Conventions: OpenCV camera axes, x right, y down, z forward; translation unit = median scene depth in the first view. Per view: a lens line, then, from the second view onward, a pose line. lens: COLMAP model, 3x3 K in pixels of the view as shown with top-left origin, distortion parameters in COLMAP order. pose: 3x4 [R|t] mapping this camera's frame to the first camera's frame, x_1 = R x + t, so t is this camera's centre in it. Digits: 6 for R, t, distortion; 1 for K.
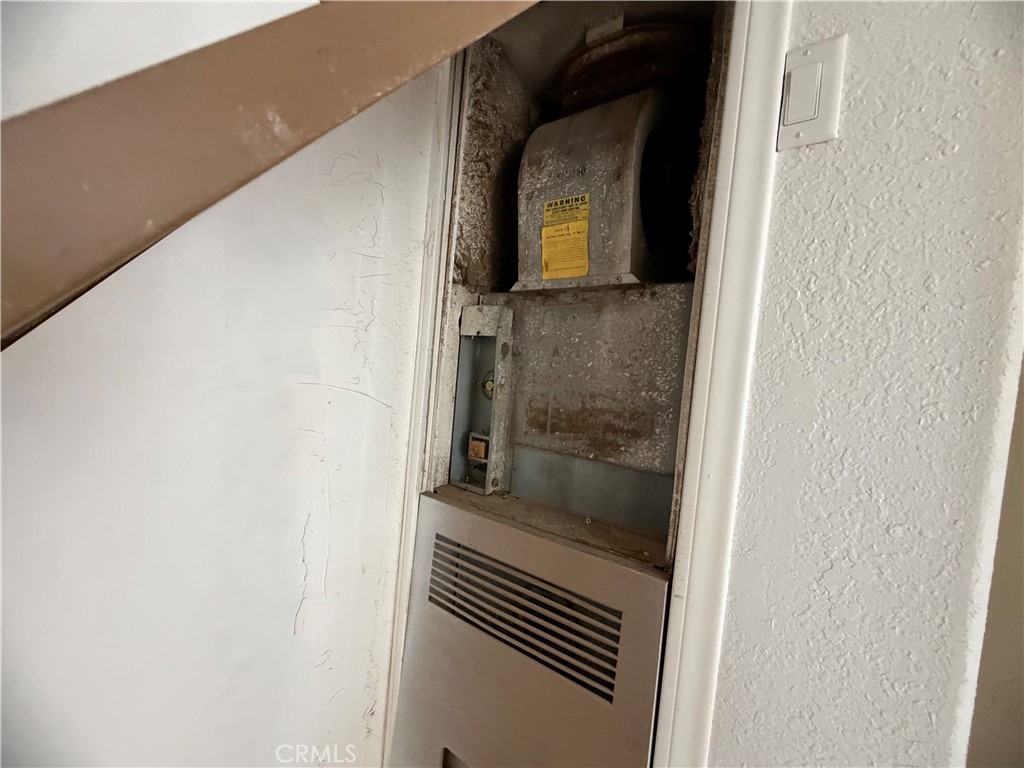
lens RADIAL K [[407.7, 0, 516.0], [0, 407.7, 381.1], [0, 0, 1]] dist [-0.001324, 0.000878]
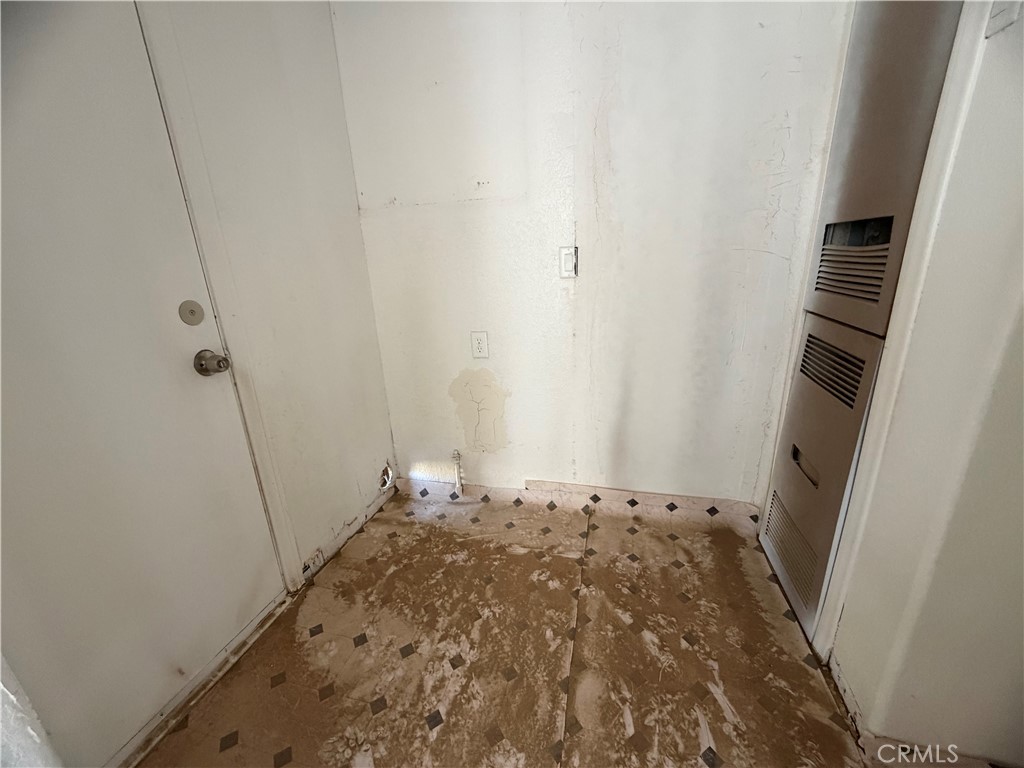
lens RADIAL K [[407.7, 0, 511.3], [0, 407.7, 384.5], [0, 0, 1]] dist [-0.001324, 0.000878]
pose [[0.318709, 0.191834, -0.928237, 1.214238], [0.046018, 0.975019, 0.217302, 0.176536], [0.946735, -0.111971, 0.301920, -0.853542]]
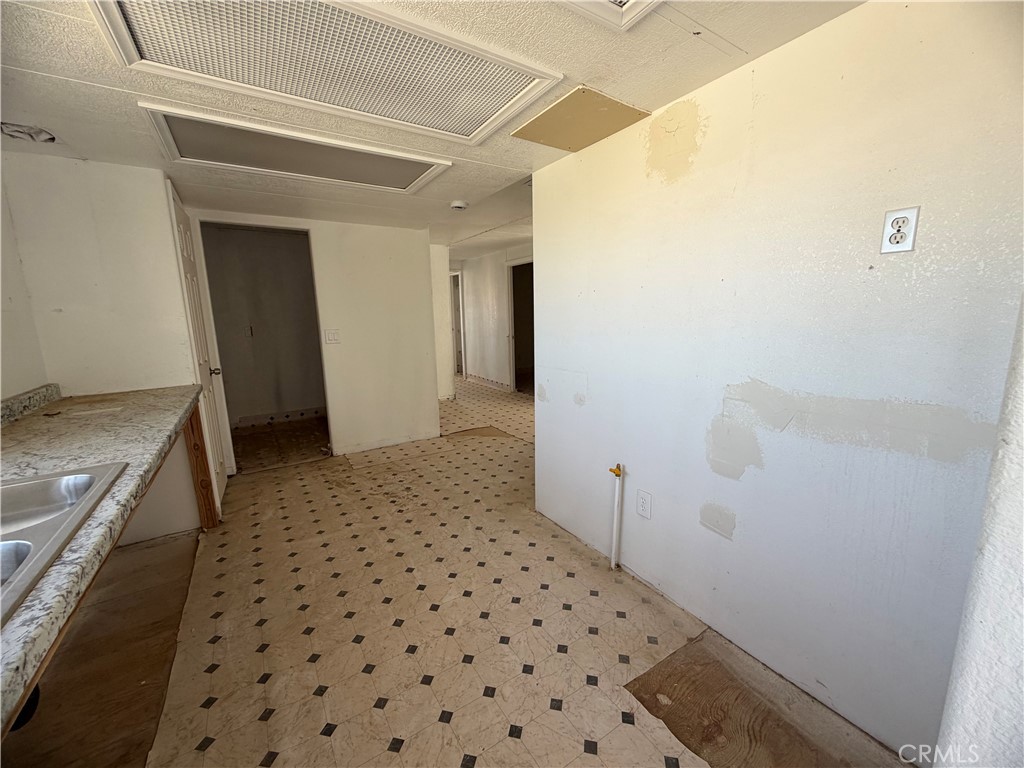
lens RADIAL K [[407.7, 0, 509.7], [0, 407.7, 385.7], [0, 0, 1]] dist [-0.001324, 0.000878]
pose [[0.914894, -0.035960, -0.402089, 5.788124], [0.088525, 0.989653, 0.112919, 0.531690], [0.393868, -0.138904, 0.908611, -4.409443]]
